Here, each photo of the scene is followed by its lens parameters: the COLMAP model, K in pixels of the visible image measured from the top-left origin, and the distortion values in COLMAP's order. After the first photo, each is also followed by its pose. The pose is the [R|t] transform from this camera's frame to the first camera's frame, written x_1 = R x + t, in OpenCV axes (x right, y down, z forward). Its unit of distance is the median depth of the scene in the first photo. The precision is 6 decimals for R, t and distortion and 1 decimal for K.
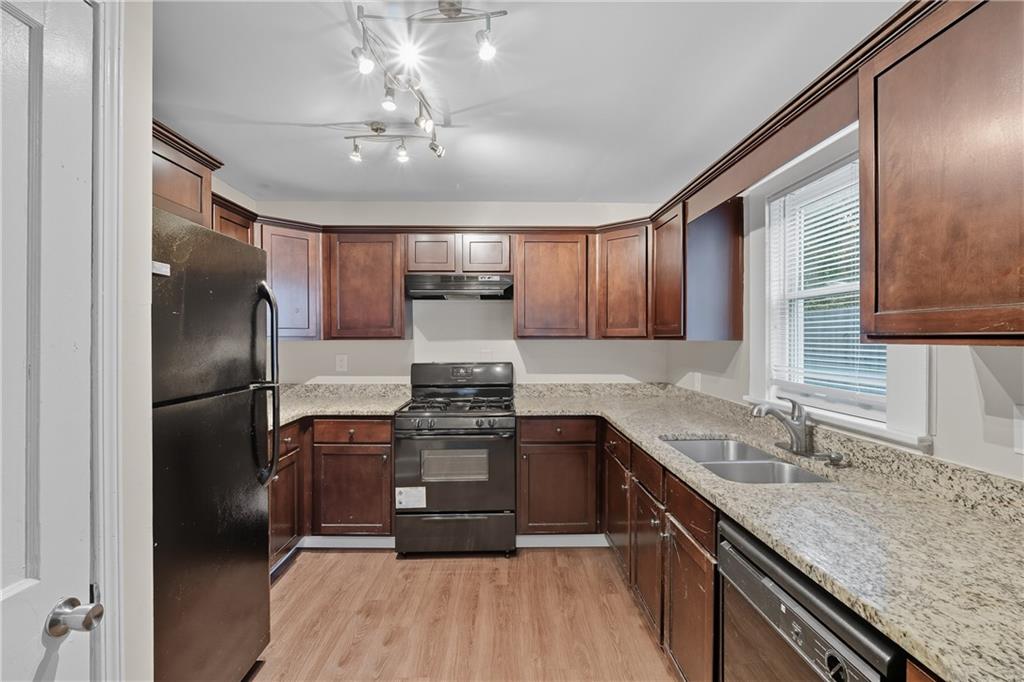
lens RADIAL K [[475.0, 0, 512.0], [0, 475.0, 341.0], [0, 0, 1]] dist [-0.004354, -0.000302]
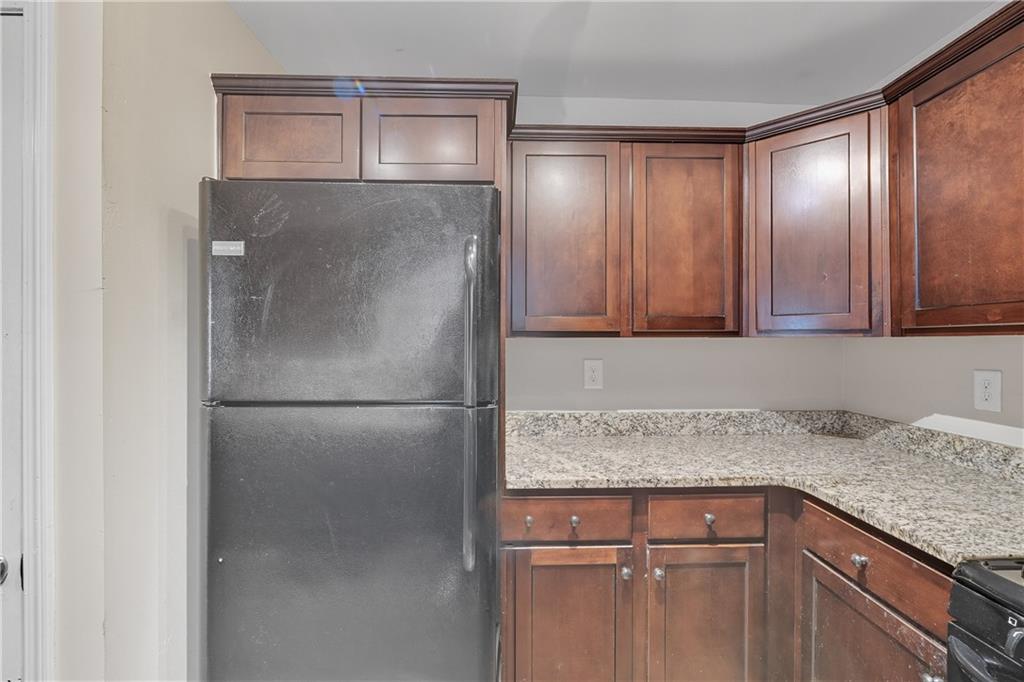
lens RADIAL K [[475.0, 0, 512.0], [0, 475.0, 341.0], [0, 0, 1]] dist [-0.004354, -0.000302]
pose [[0.027829, 0.005433, -0.999598, 0.055393], [-0.006754, 0.999963, 0.005247, 0.002642], [0.999590, 0.006605, 0.027865, 0.635469]]
